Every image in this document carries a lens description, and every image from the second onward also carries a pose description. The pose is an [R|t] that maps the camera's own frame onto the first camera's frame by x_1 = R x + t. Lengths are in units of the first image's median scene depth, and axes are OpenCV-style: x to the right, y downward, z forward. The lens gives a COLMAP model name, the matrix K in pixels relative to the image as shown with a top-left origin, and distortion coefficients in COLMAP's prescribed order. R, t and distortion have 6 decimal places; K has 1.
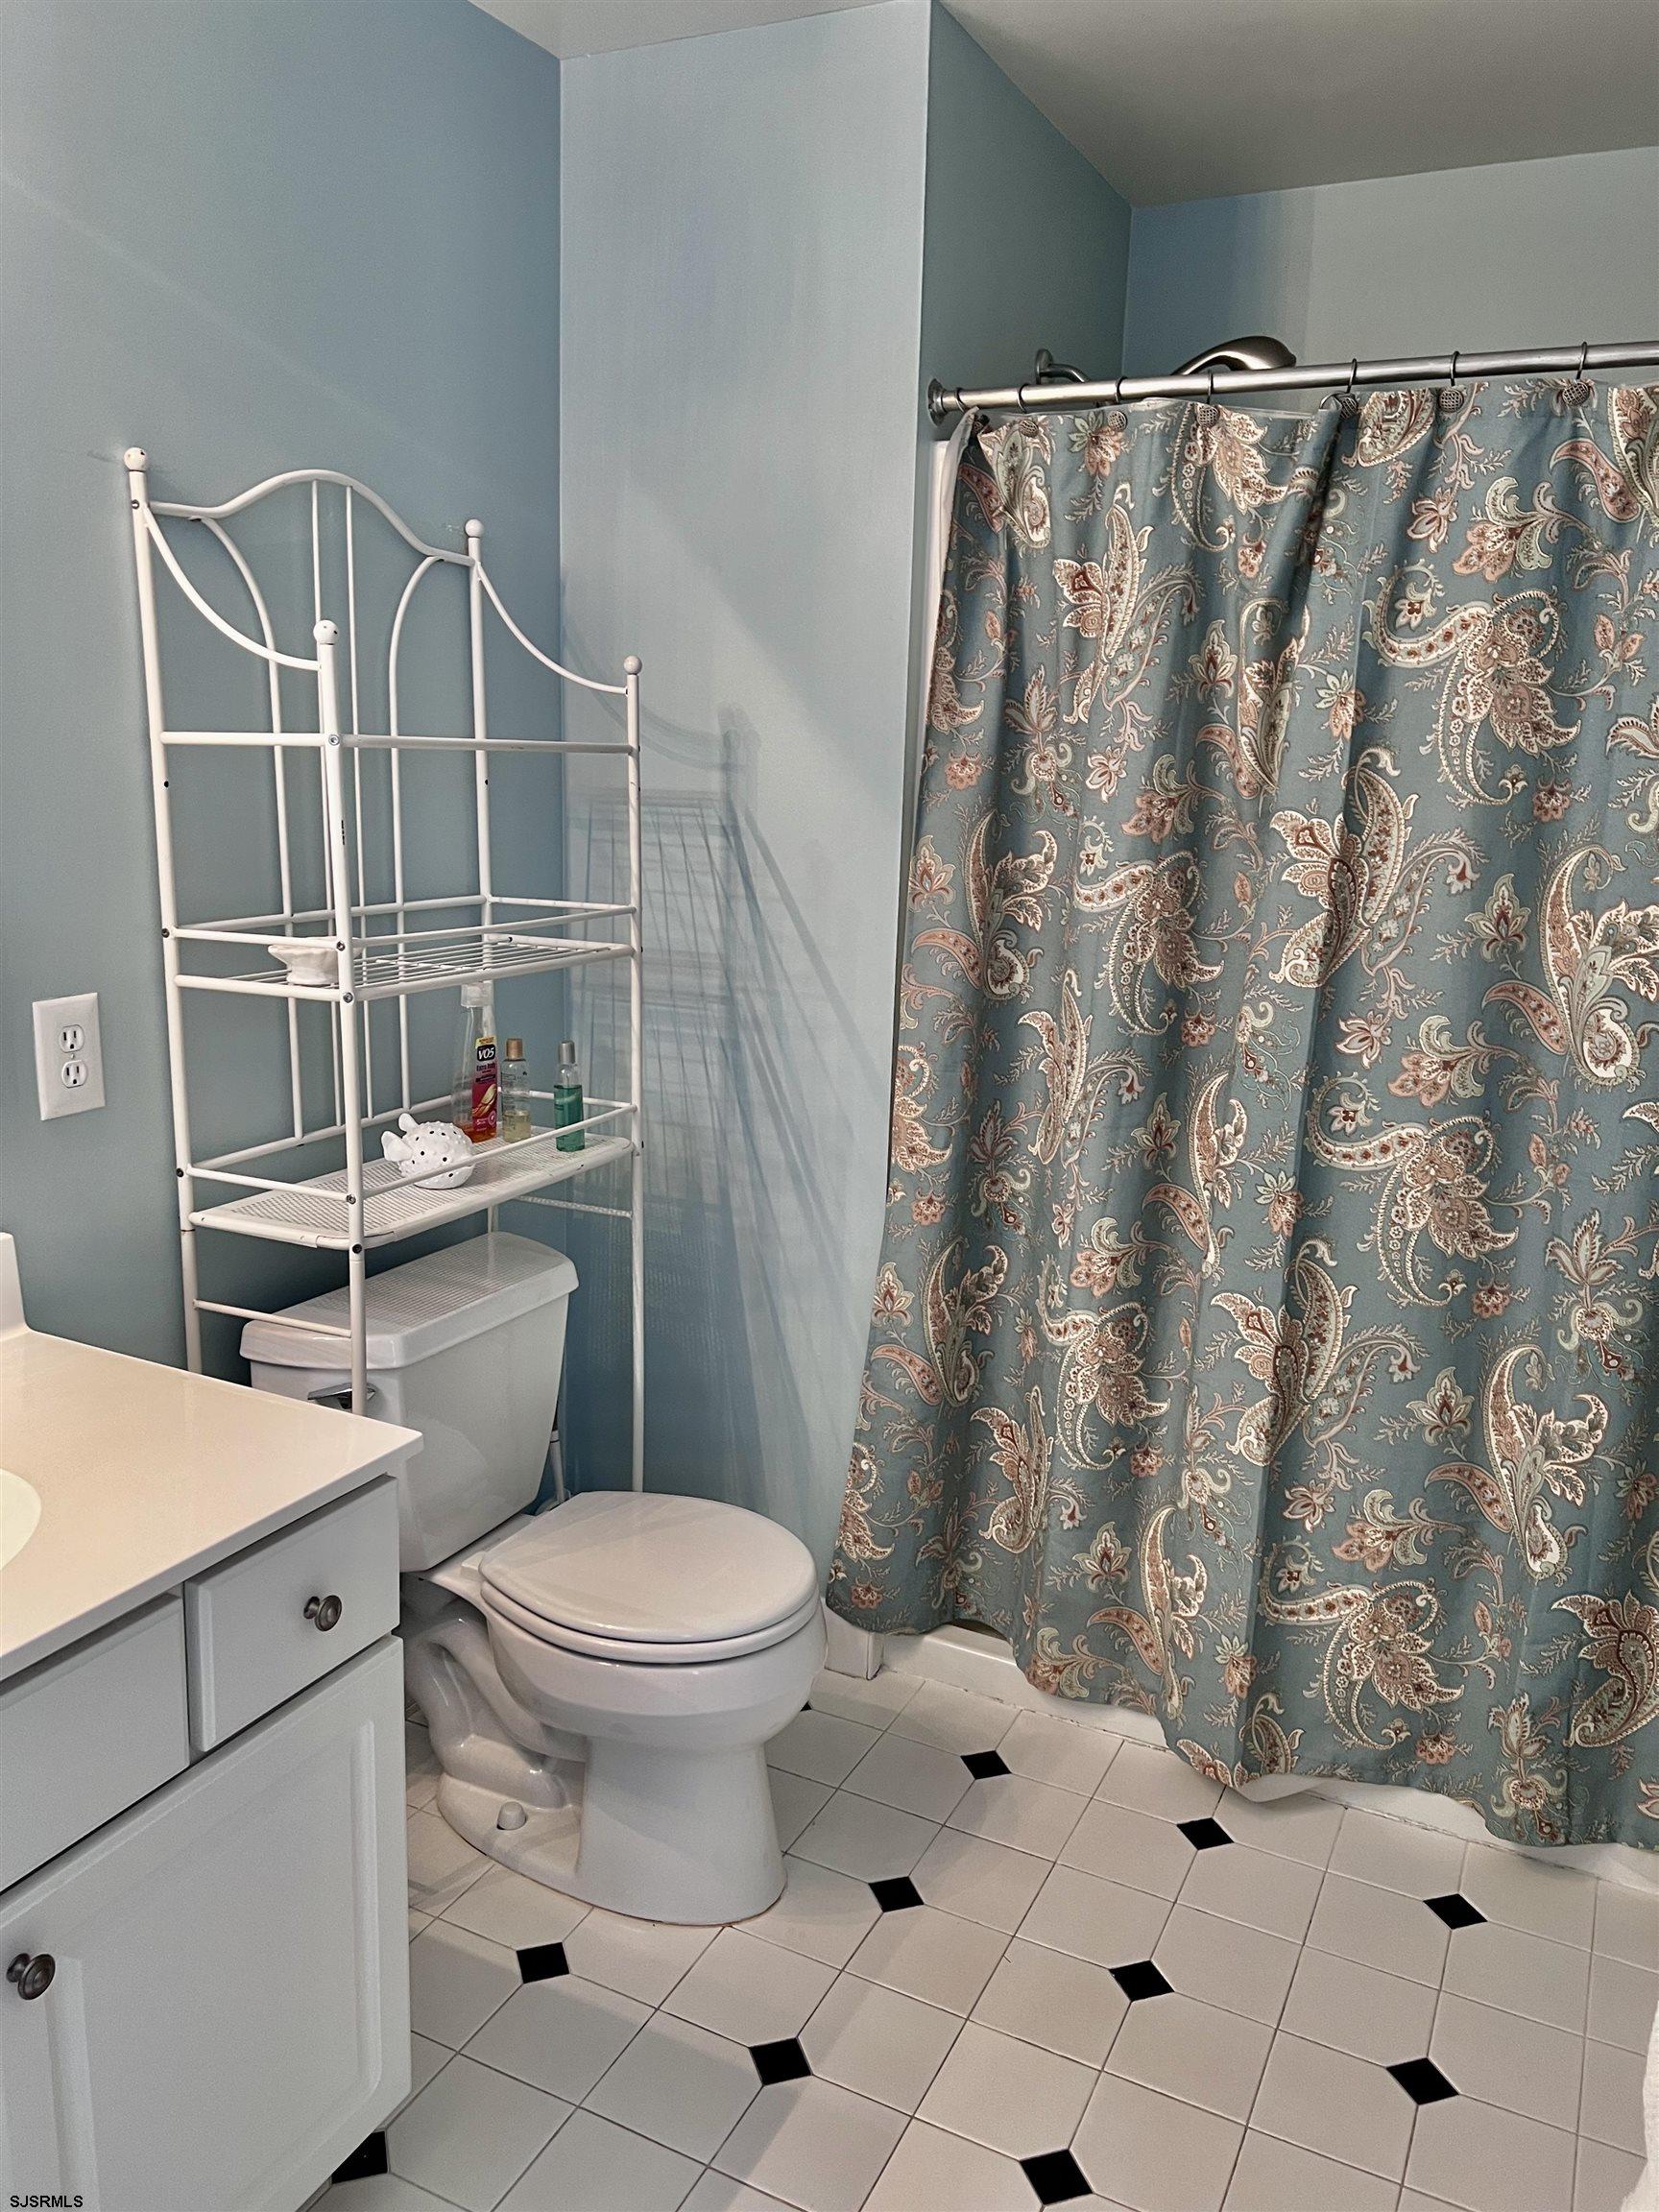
lens RADIAL K [[1651.5, 0, 827.6], [0, 1651.5, 1176.5], [0, 0, 1]] dist [0.036659, -0.065853]
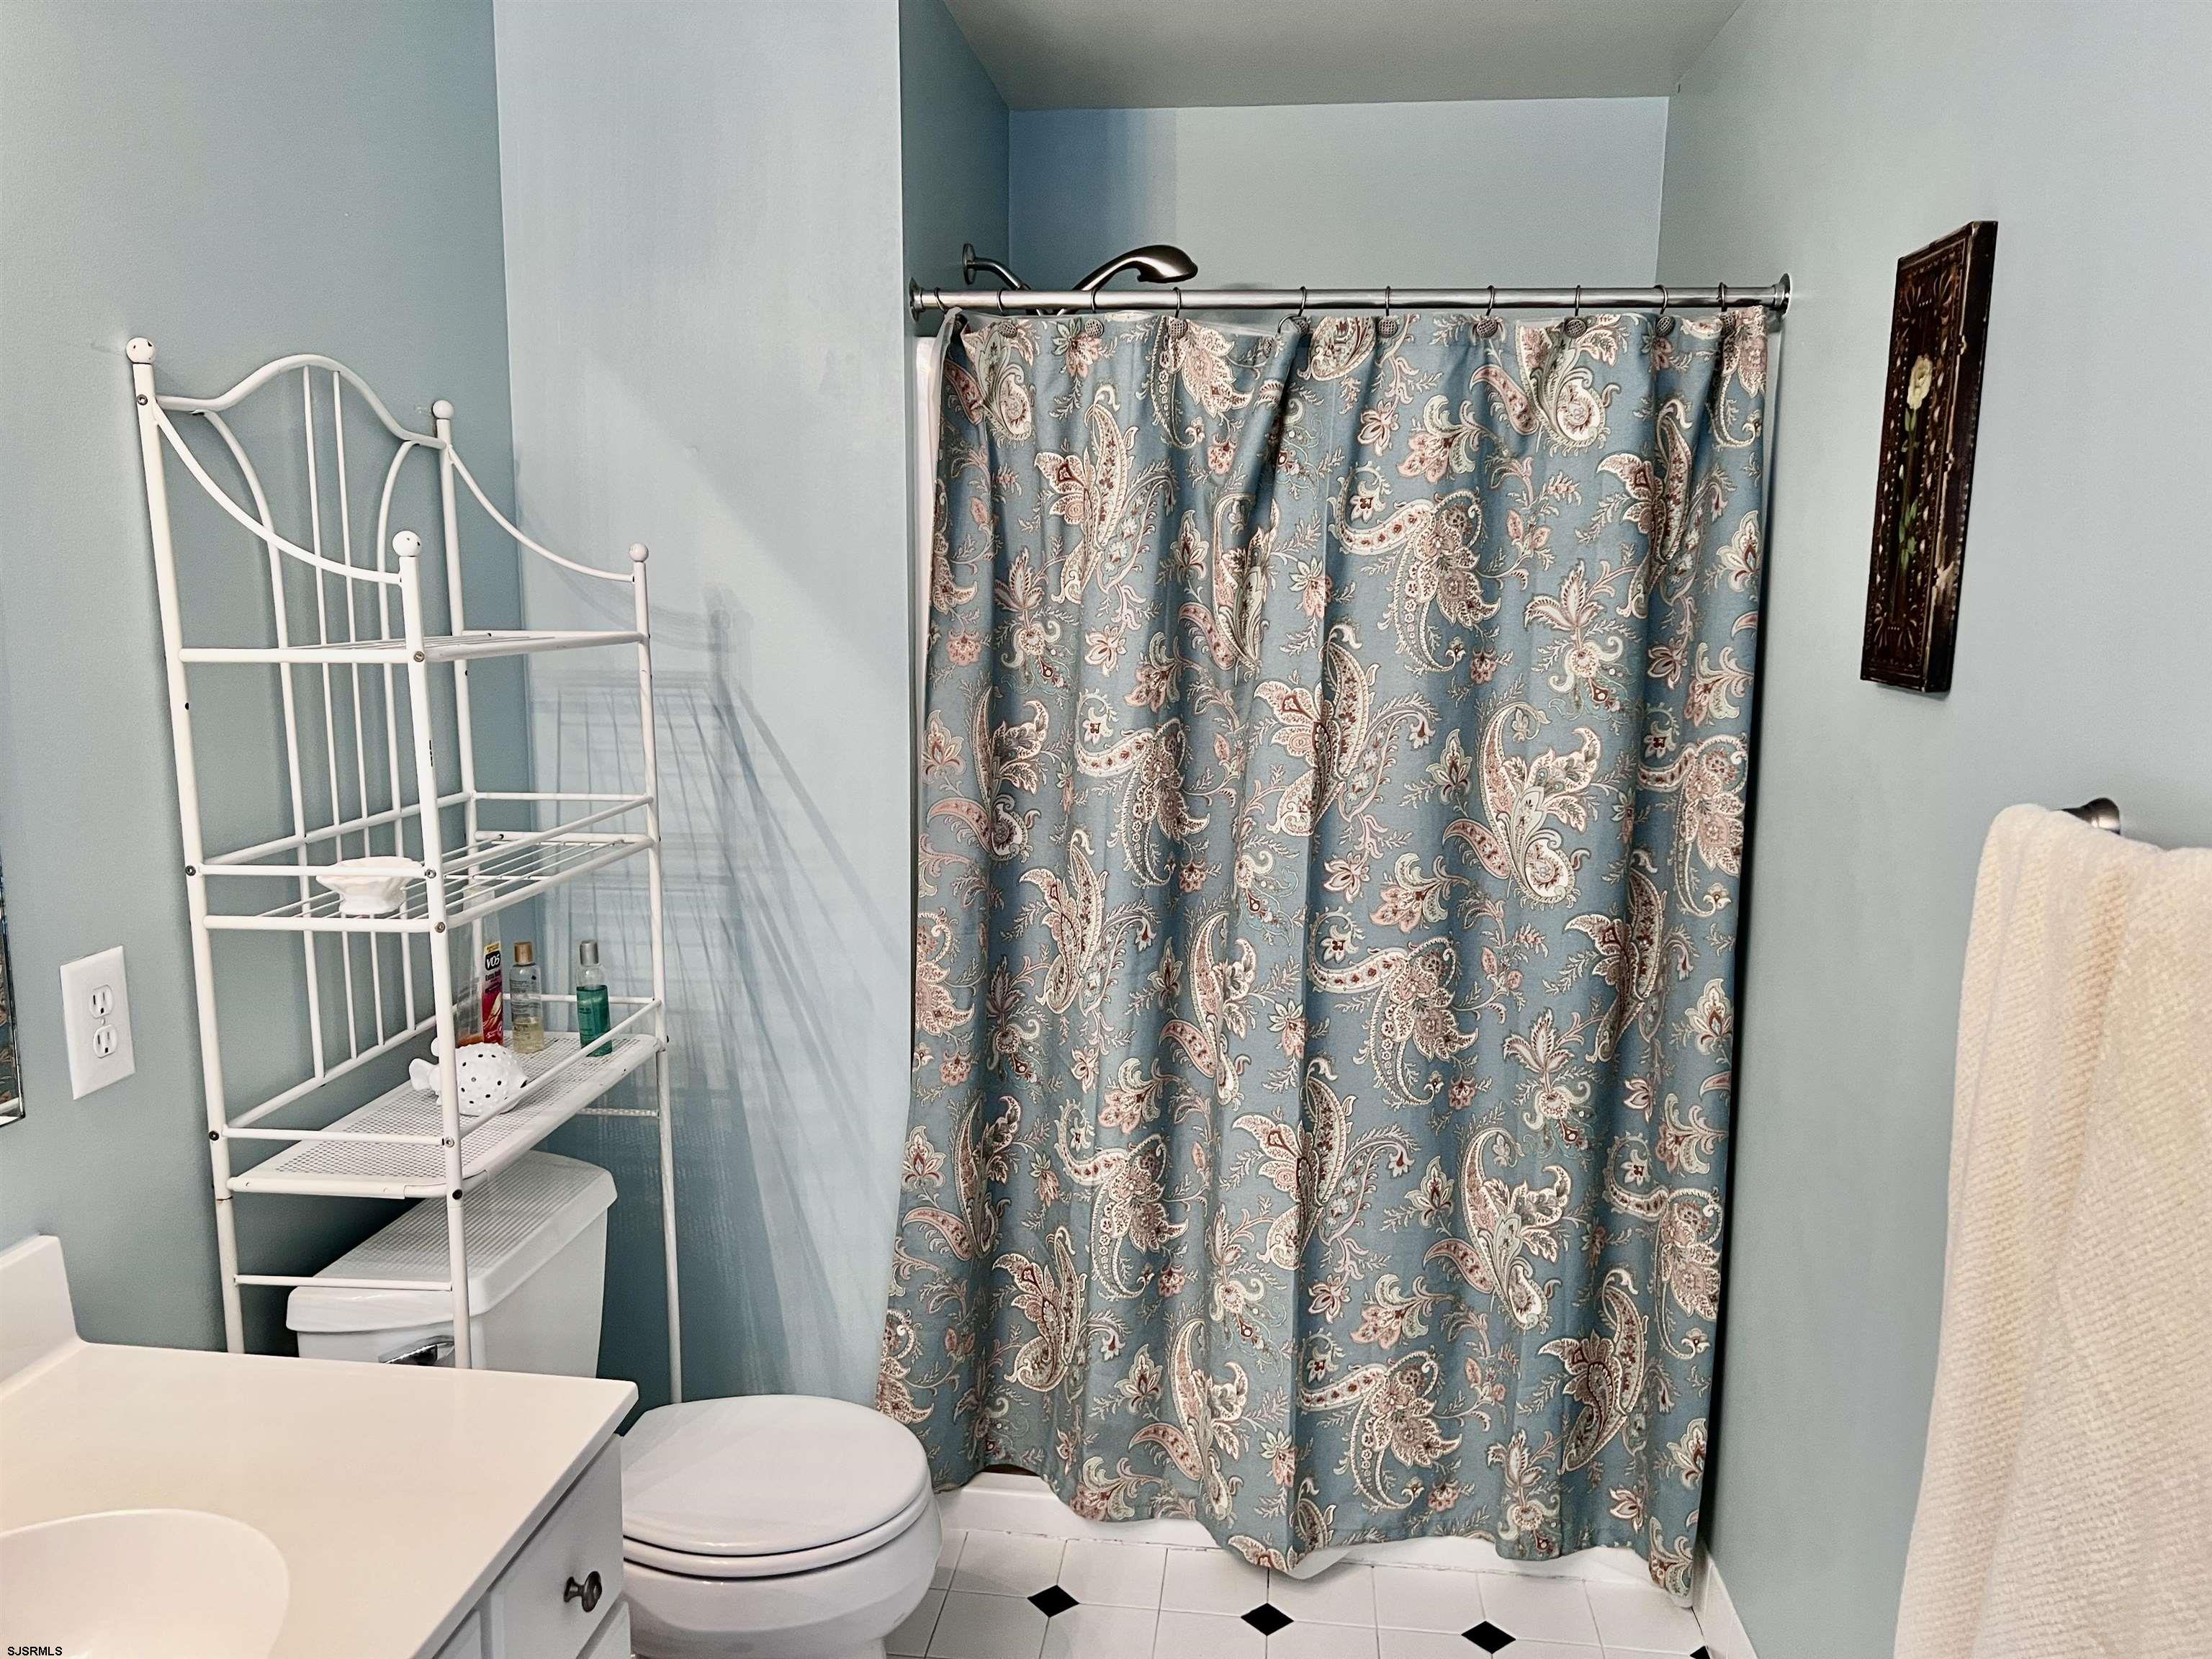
lens RADIAL K [[1651.5, 0, 1161.1], [0, 1651.5, 926.2], [0, 0, 1]] dist [0.036659, -0.065853]
pose [[0.934412, -0.085627, 0.345748, -0.182267], [0.098733, 0.994904, -0.020437, -0.038671], [-0.342236, 0.053233, 0.938105, -0.008838]]
